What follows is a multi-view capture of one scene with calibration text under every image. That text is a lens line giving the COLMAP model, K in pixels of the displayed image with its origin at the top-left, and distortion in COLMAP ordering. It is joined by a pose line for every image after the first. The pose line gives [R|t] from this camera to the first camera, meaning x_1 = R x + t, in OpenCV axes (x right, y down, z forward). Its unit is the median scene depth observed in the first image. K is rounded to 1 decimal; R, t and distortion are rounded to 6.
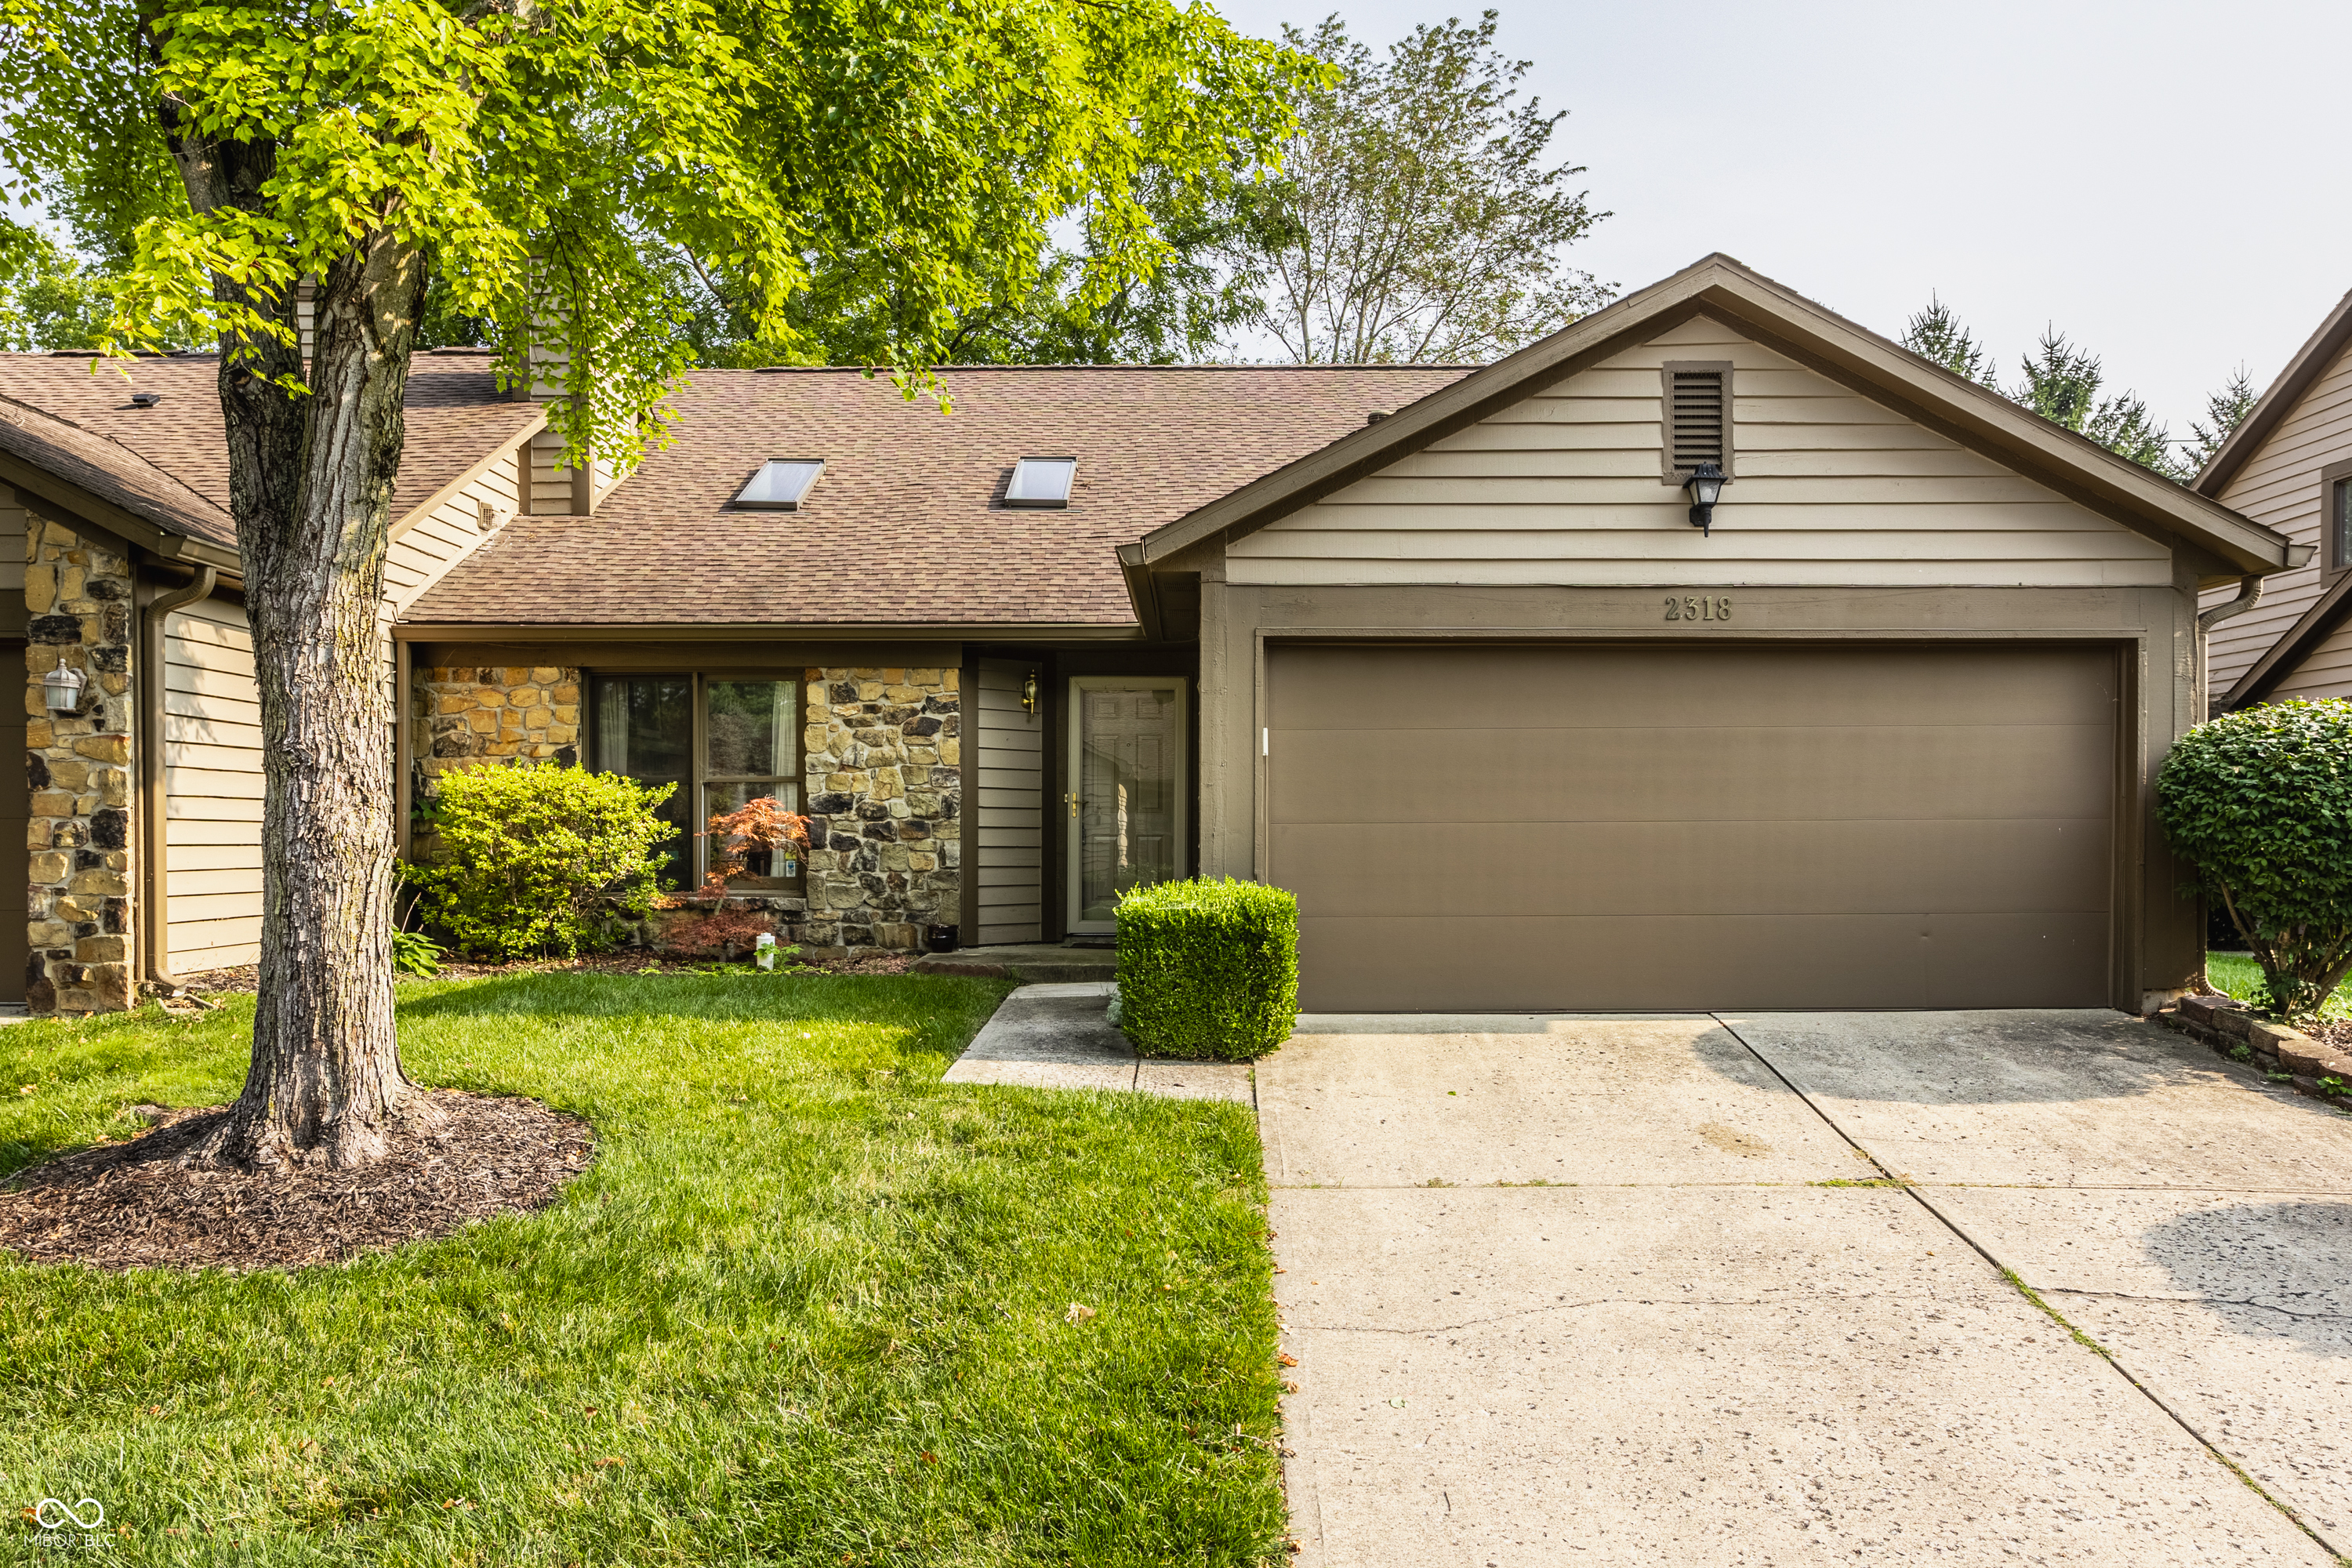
lens RADIAL K [[1666.9, 0, 1167.0], [0, 1666.9, 746.8], [0, 0, 1]] dist [-0.018304, 0.034105]
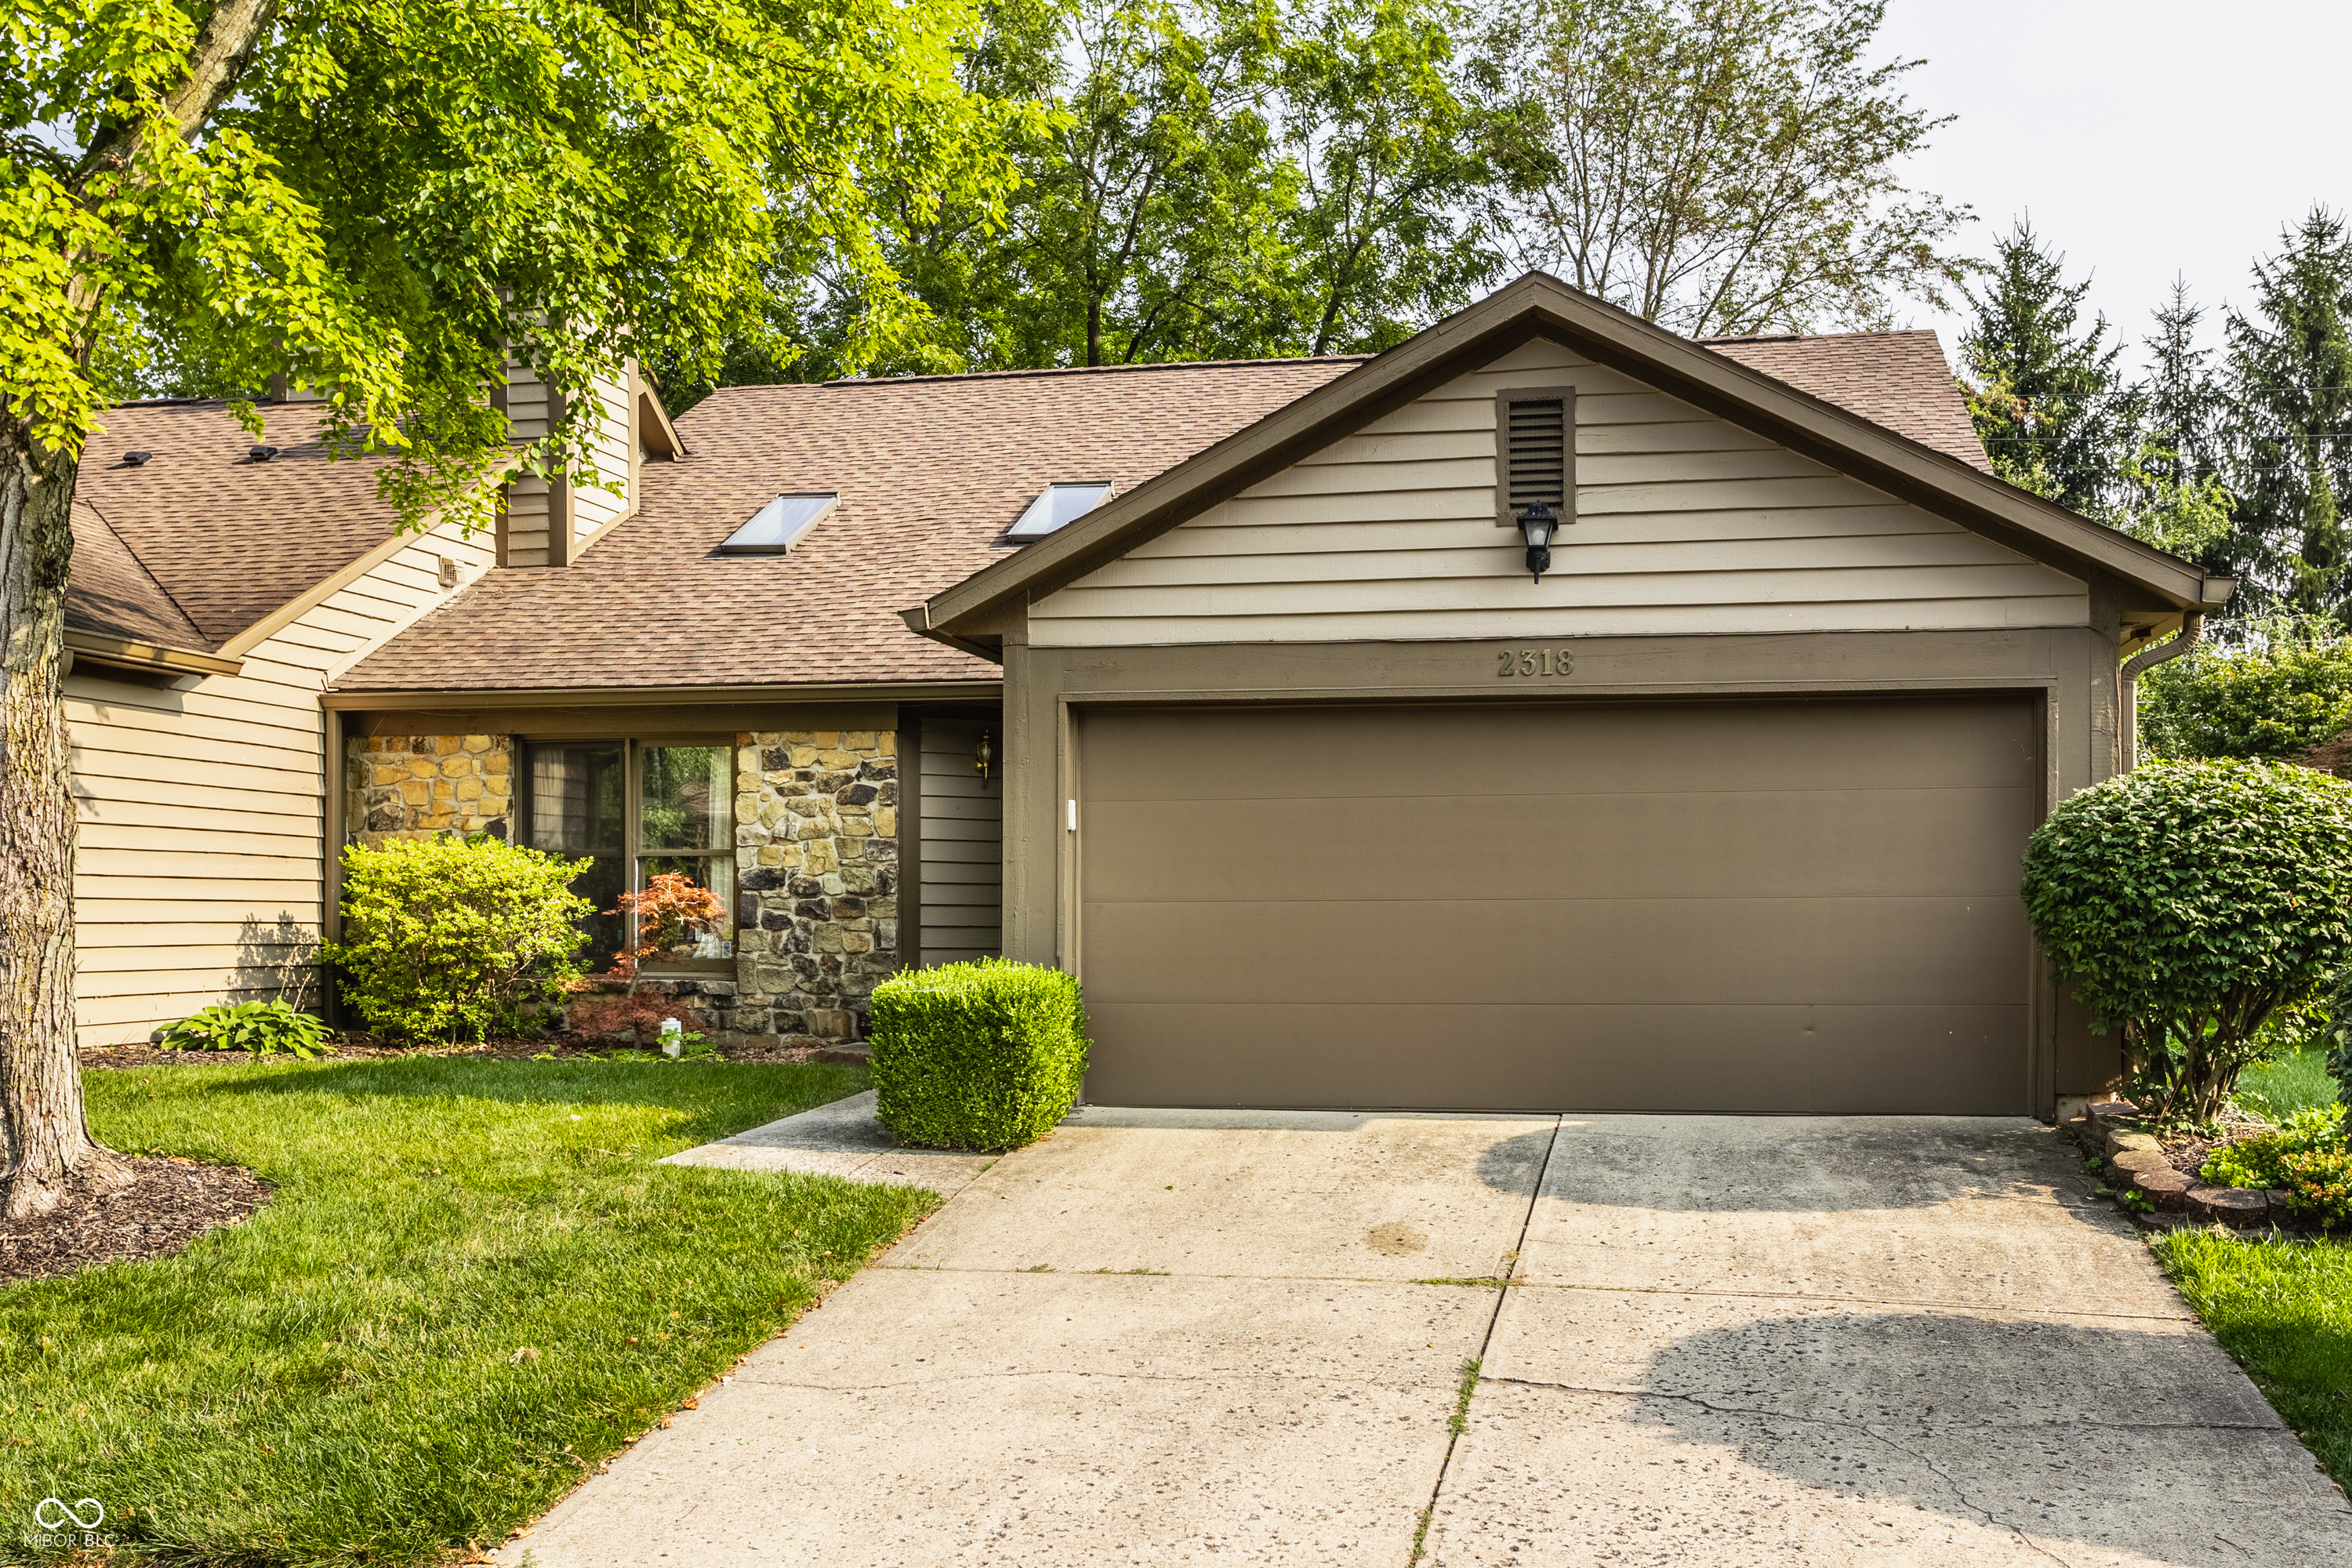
lens RADIAL K [[2097.3, 0, 1176.0], [0, 2097.3, 784.0], [0, 0, 1]] dist [0.004835, -0.002003]
pose [[0.984608, -0.009720, -0.174507, 0.252542], [0.008358, 0.999929, -0.008540, -0.007535], [0.174578, 0.006950, 0.984619, -0.115623]]
